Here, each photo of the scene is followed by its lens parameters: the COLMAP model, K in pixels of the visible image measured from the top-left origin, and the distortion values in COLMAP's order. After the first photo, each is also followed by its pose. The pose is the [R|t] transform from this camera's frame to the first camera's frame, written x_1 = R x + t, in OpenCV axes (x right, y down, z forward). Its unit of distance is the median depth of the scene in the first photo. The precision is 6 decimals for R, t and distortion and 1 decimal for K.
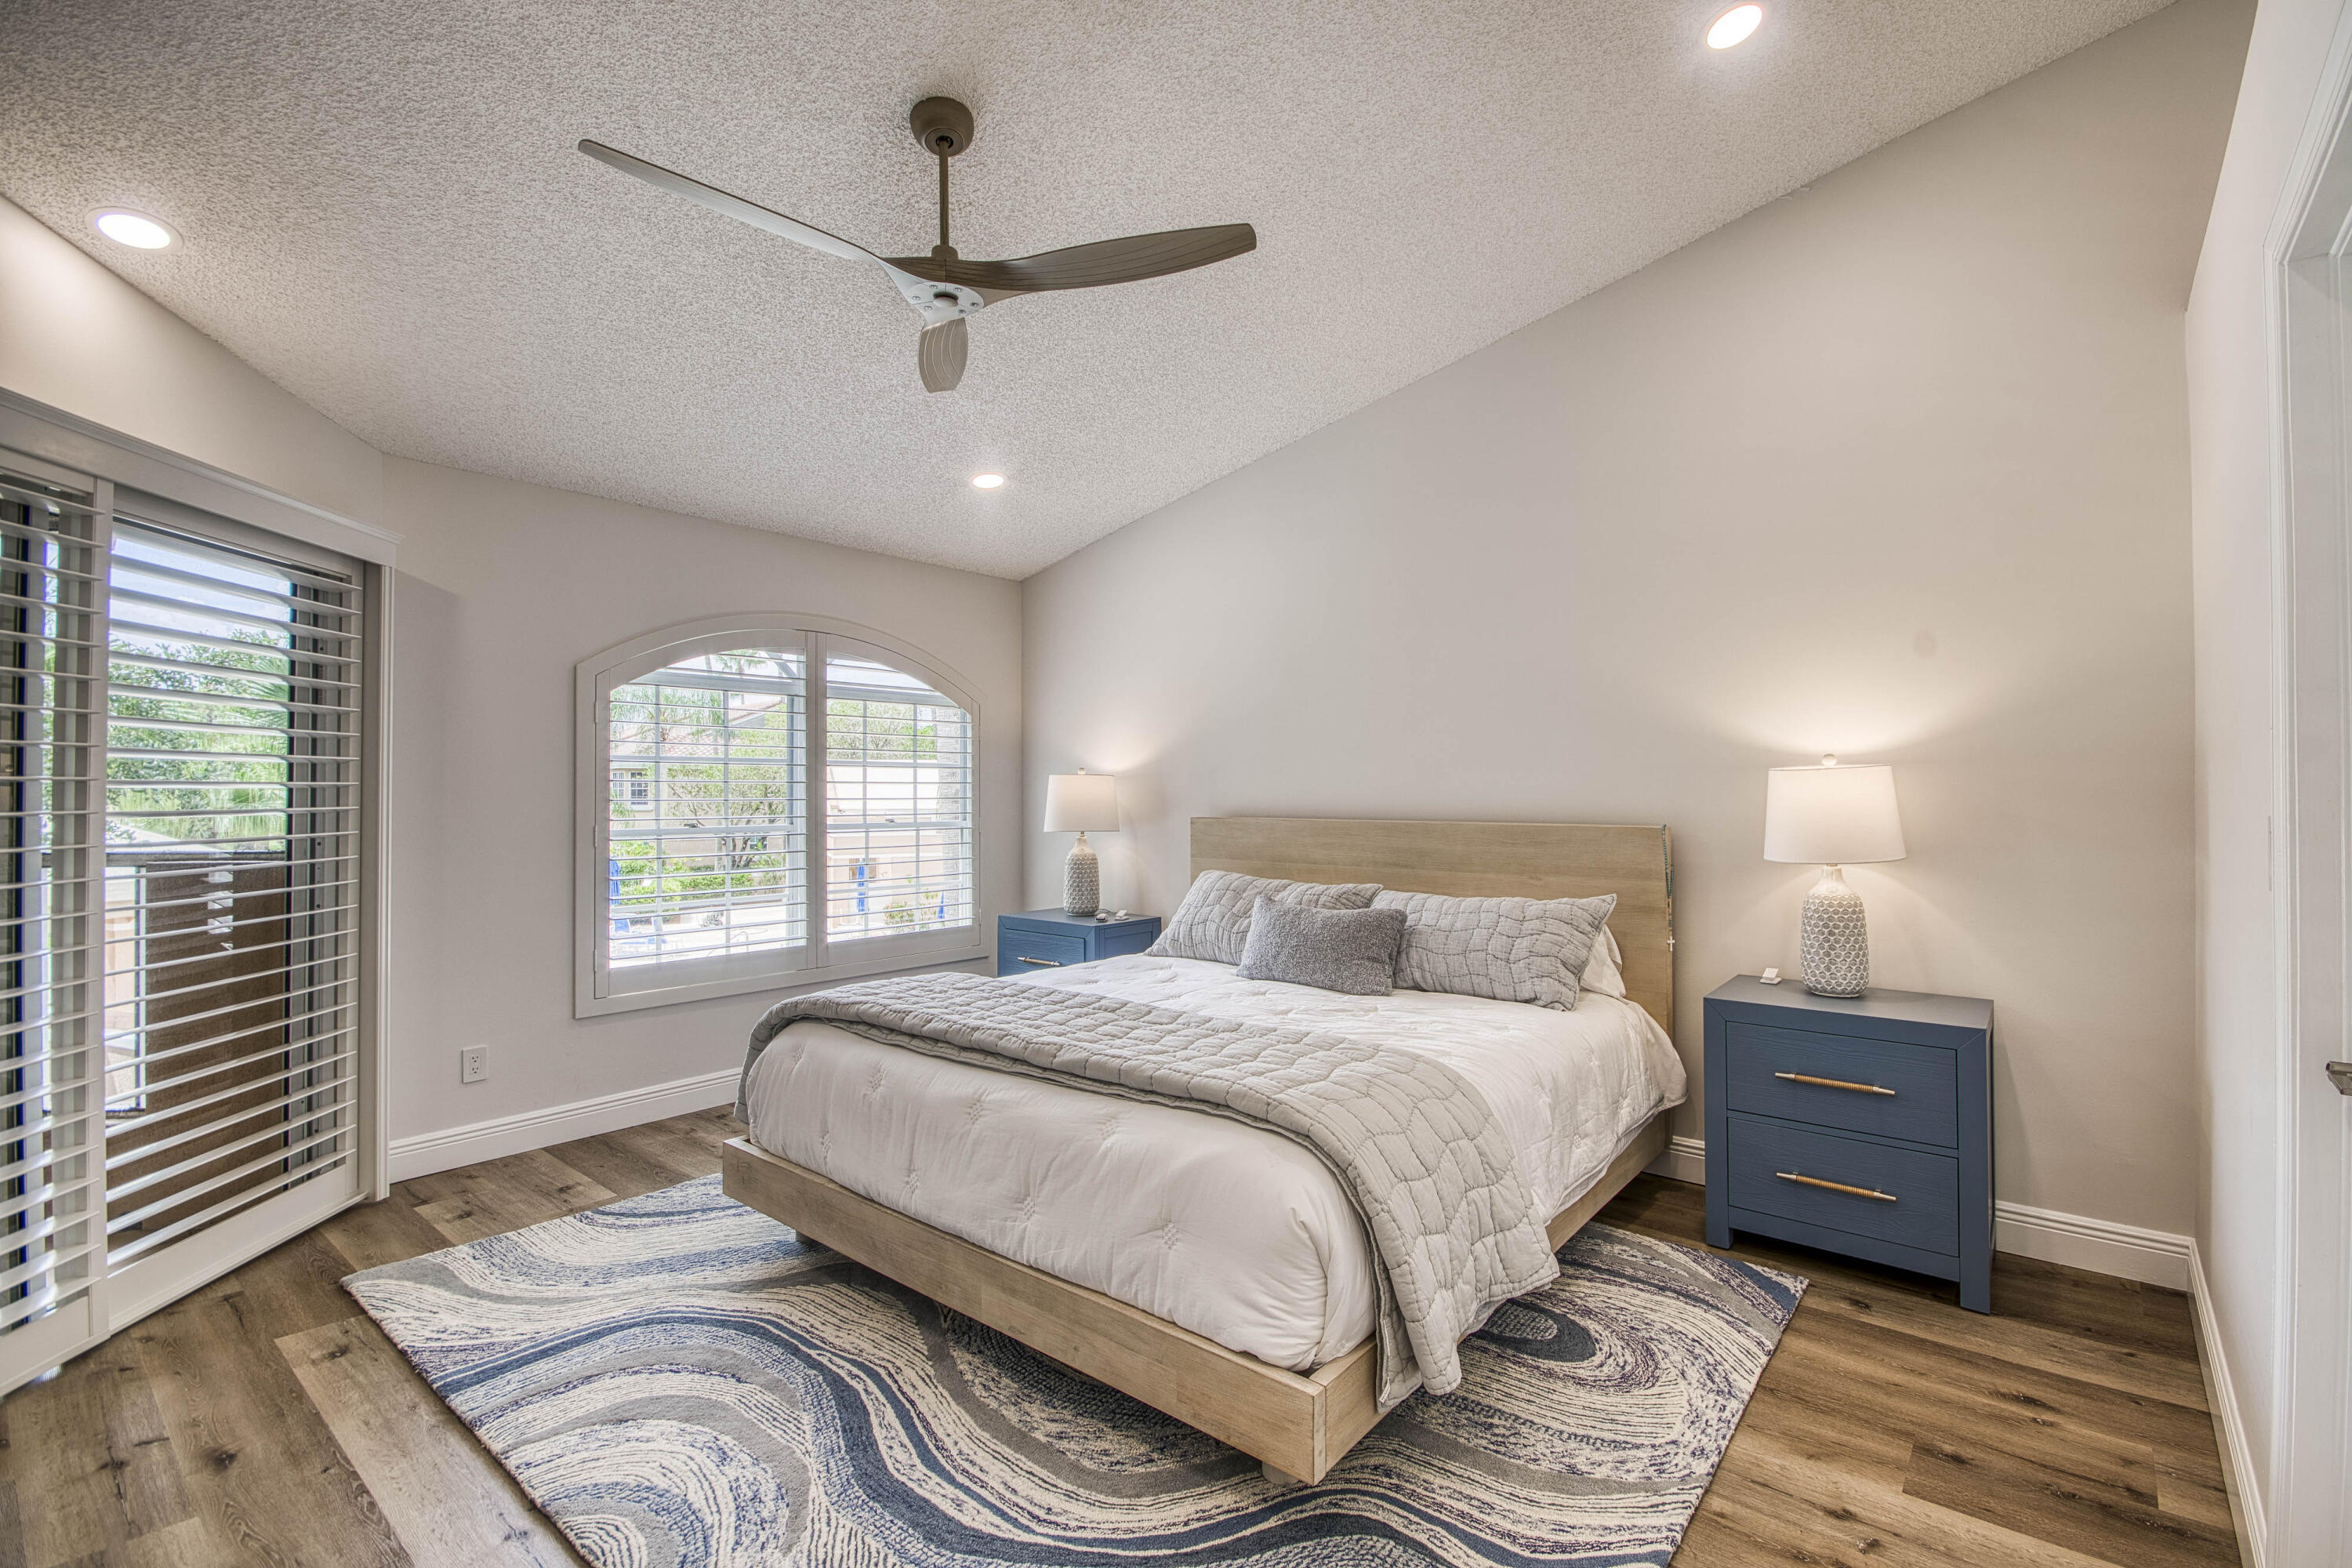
lens RADIAL K [[1041.9, 0, 1251.8], [0, 1041.9, 799.6], [0, 0, 1]] dist [0.007377, -0.010120]
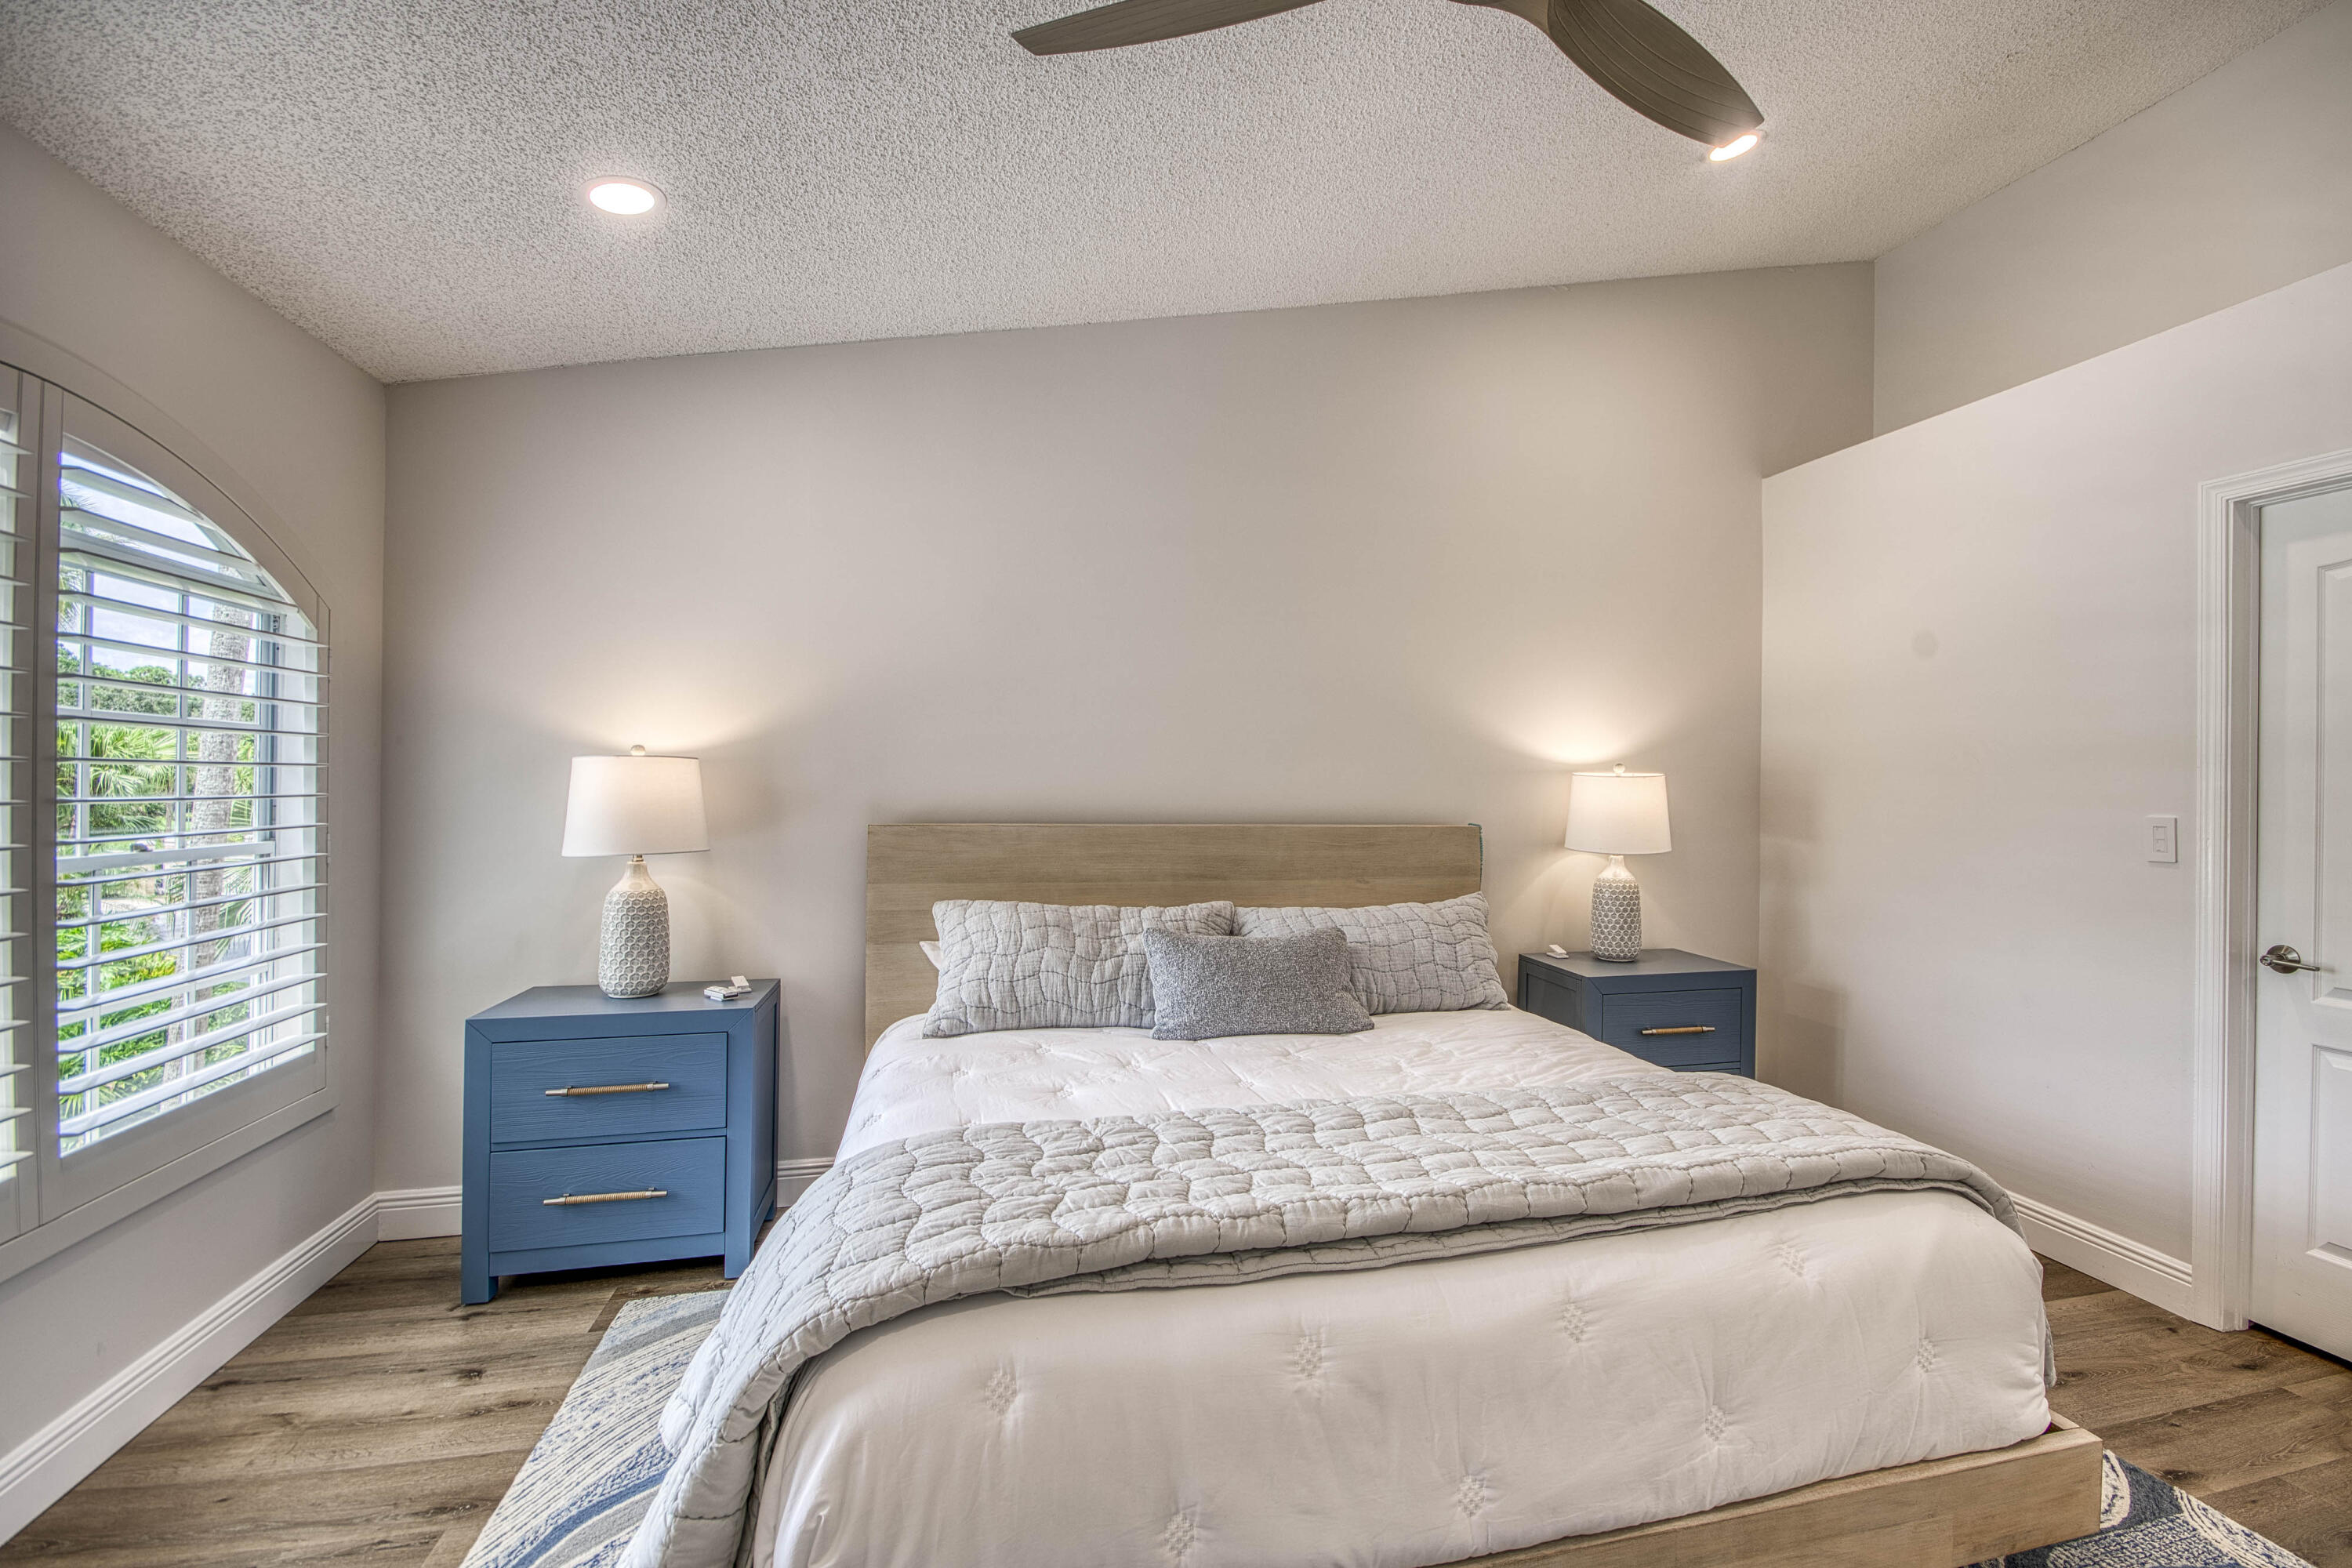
lens RADIAL K [[1041.9, 0, 1190.7], [0, 1041.9, 775.8], [0, 0, 1]] dist [0.007377, -0.010120]
pose [[0.610188, 0.014238, 0.792129, -0.593328], [-0.005783, 0.999892, -0.013518, -0.008923], [-0.792235, 0.003668, 0.610205, 0.530865]]
